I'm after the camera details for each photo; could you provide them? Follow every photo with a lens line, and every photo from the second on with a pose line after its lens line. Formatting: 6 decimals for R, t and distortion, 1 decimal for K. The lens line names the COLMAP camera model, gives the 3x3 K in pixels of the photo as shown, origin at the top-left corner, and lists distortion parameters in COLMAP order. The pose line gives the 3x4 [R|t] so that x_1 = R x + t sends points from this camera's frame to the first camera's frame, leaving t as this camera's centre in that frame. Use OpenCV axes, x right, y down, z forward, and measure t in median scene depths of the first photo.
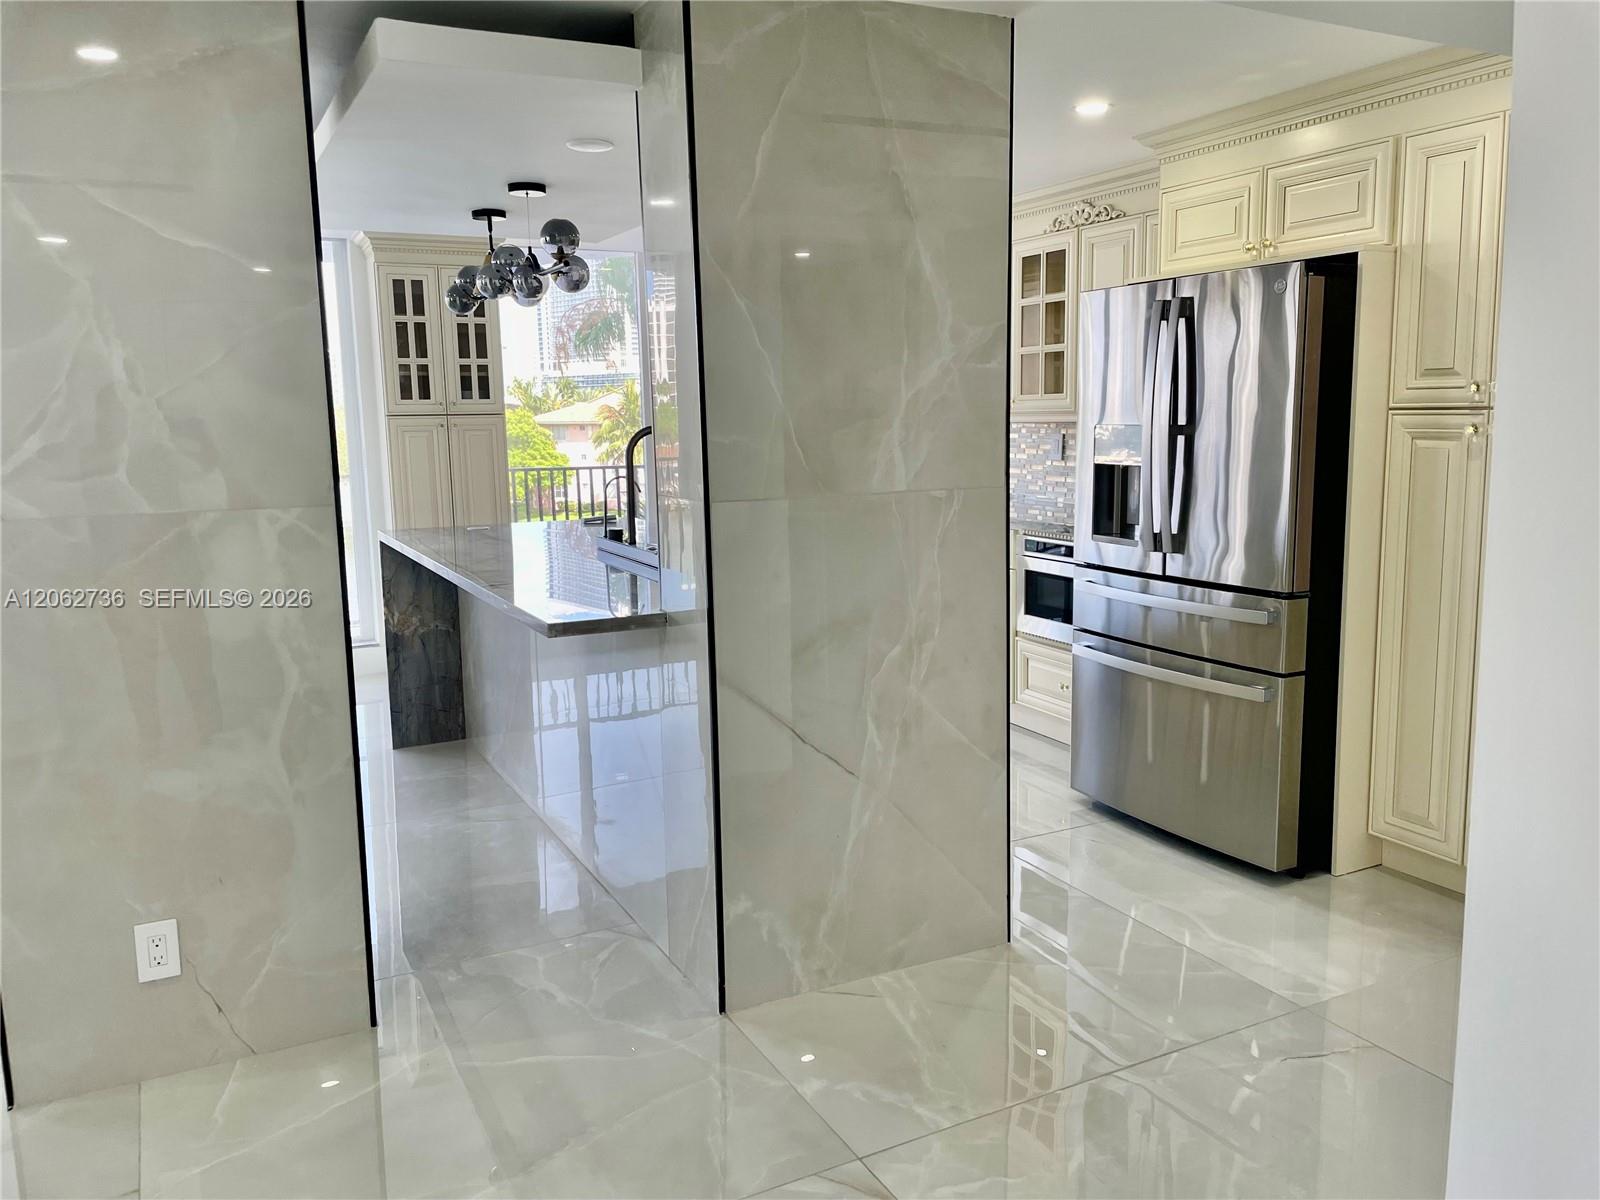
lens RADIAL K [[1207.5, 0, 797.5], [0, 1207.5, 583.8], [0, 0, 1]] dist [0.092827, -0.127571]
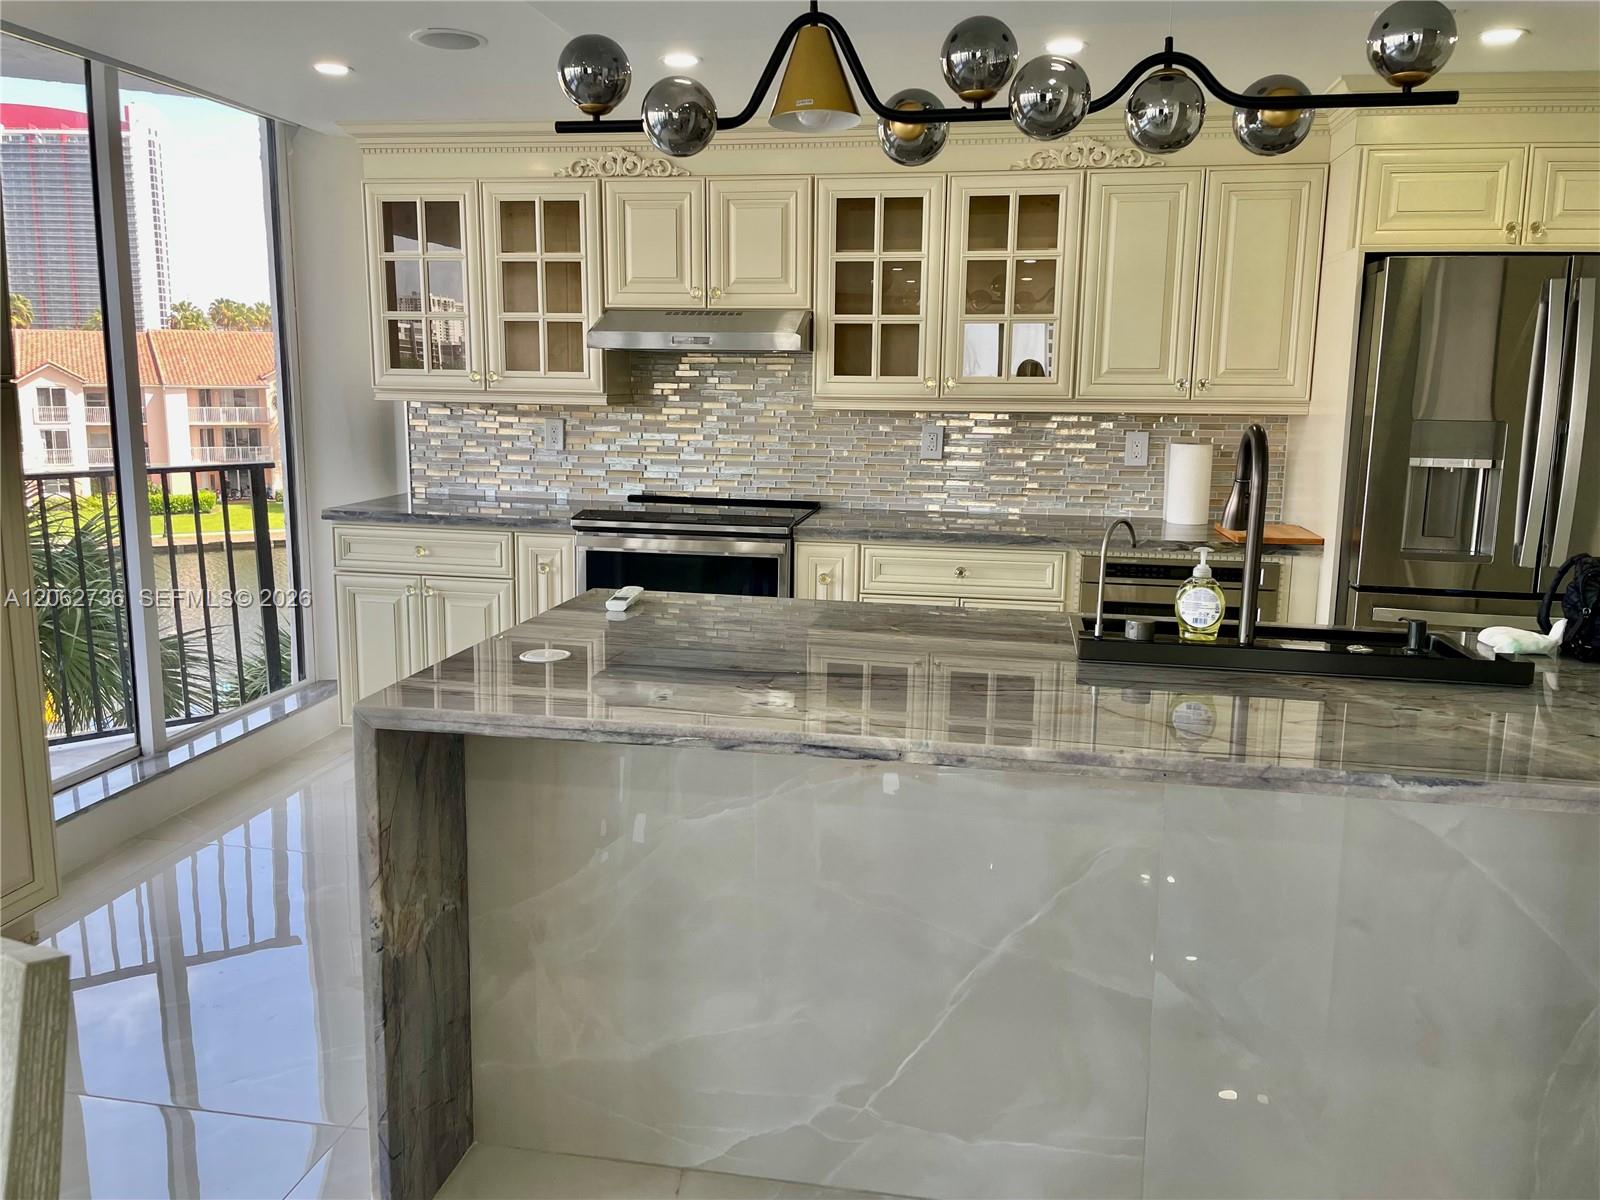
lens RADIAL K [[1081.5, 0, 800.9], [0, 1081.5, 598.2], [0, 0, 1]] dist [0.025249, -0.011113]
pose [[0.629738, -0.093938, 0.771107, -0.446417], [0.069278, 0.995497, 0.064696, -0.066377], [-0.773712, 0.012679, 0.633410, 0.654903]]
